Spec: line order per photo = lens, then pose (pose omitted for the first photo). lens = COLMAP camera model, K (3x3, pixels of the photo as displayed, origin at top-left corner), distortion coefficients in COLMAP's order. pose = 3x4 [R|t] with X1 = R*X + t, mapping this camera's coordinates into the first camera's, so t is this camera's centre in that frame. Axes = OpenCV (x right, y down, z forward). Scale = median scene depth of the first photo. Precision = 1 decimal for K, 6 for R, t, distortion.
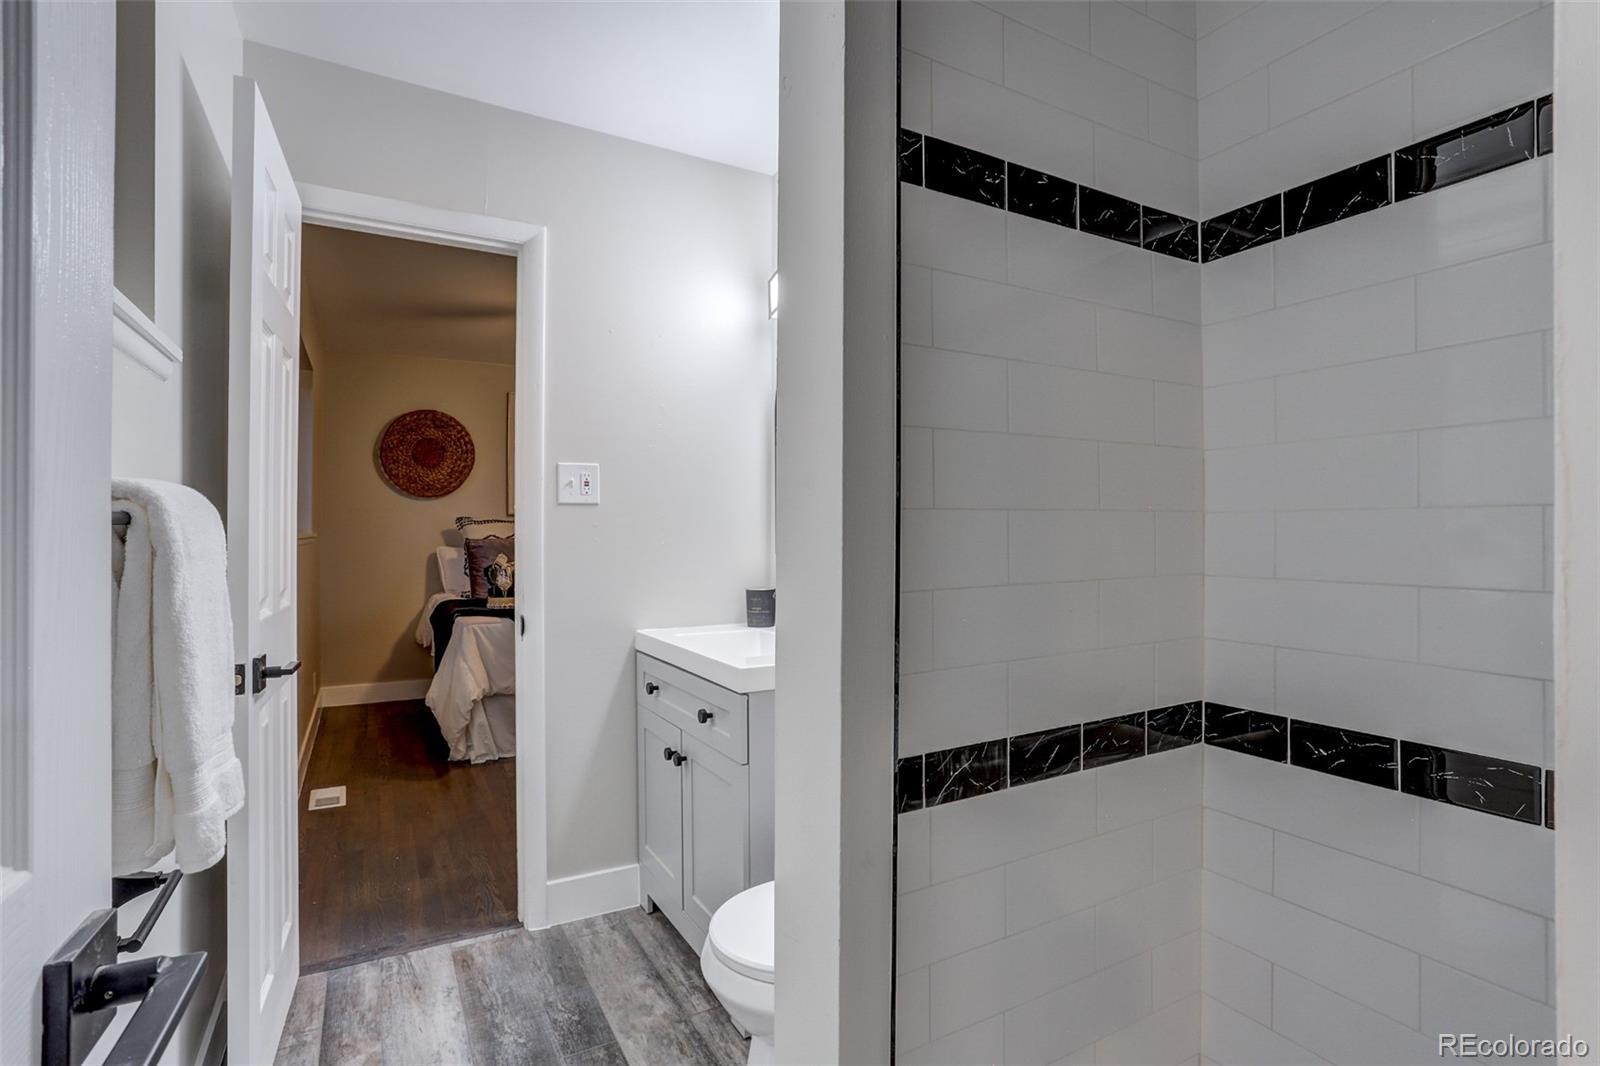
lens RADIAL K [[767.2, 0, 803.3], [0, 767.2, 529.7], [0, 0, 1]] dist [-0.043666, 0.000777]
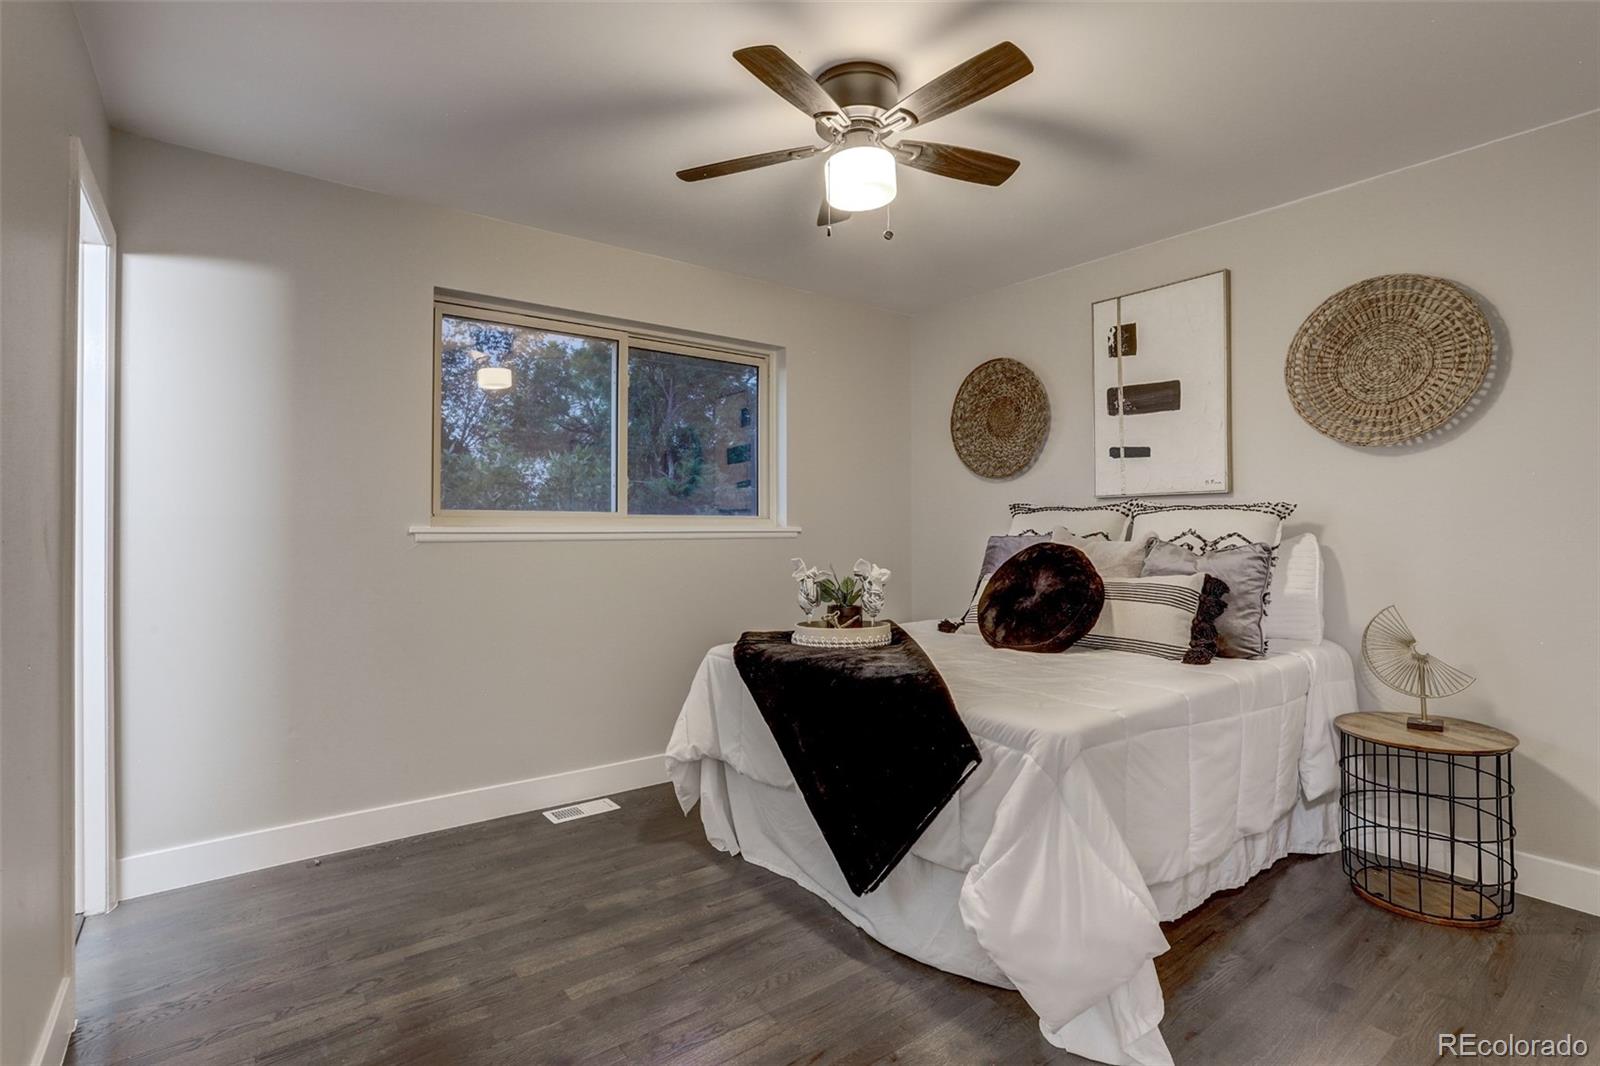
lens RADIAL K [[767.2, 0, 803.3], [0, 767.2, 529.7], [0, 0, 1]] dist [-0.043666, 0.000777]
pose [[0.145914, 0.003757, -0.989290, 0.216748], [0.002522, 0.999988, 0.004170, 0.003358], [0.989294, -0.003104, 0.145903, 0.729459]]
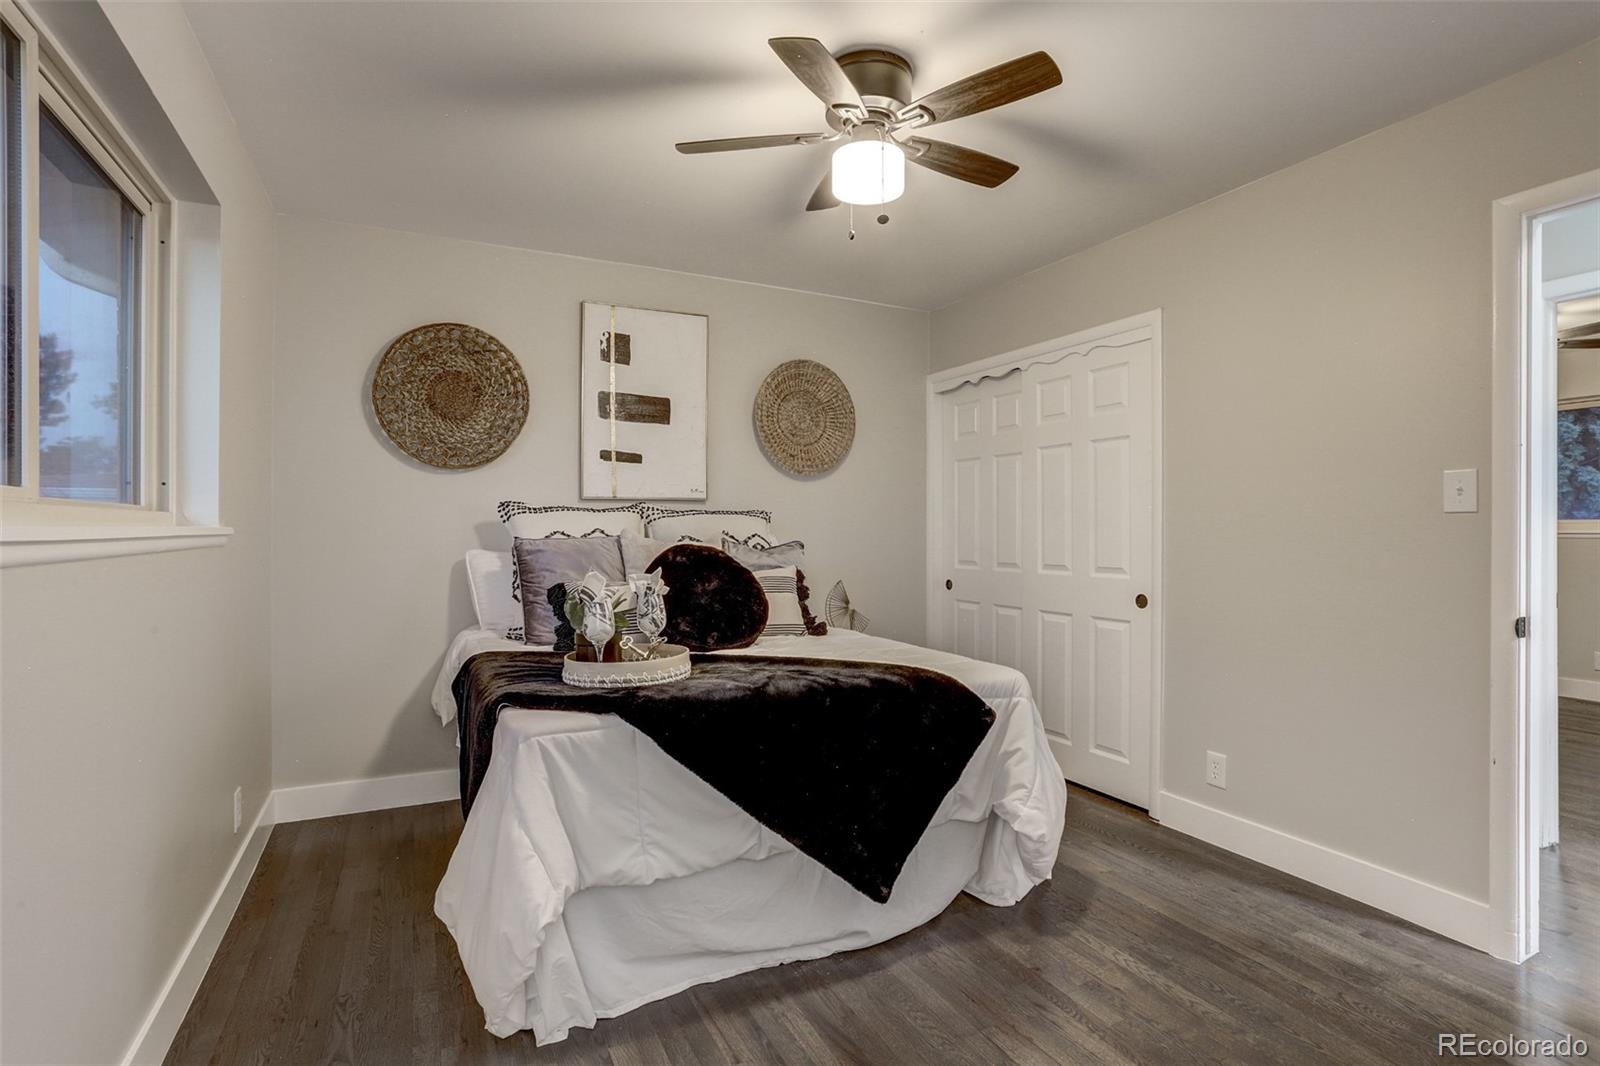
lens RADIAL K [[767.2, 0, 803.3], [0, 767.2, 529.7], [0, 0, 1]] dist [-0.043666, 0.000777]
pose [[0.999079, 0.003216, -0.042787, -0.197199], [-0.003189, 0.999995, 0.000699, 0.004446], [0.042789, -0.000562, 0.999084, 0.424085]]
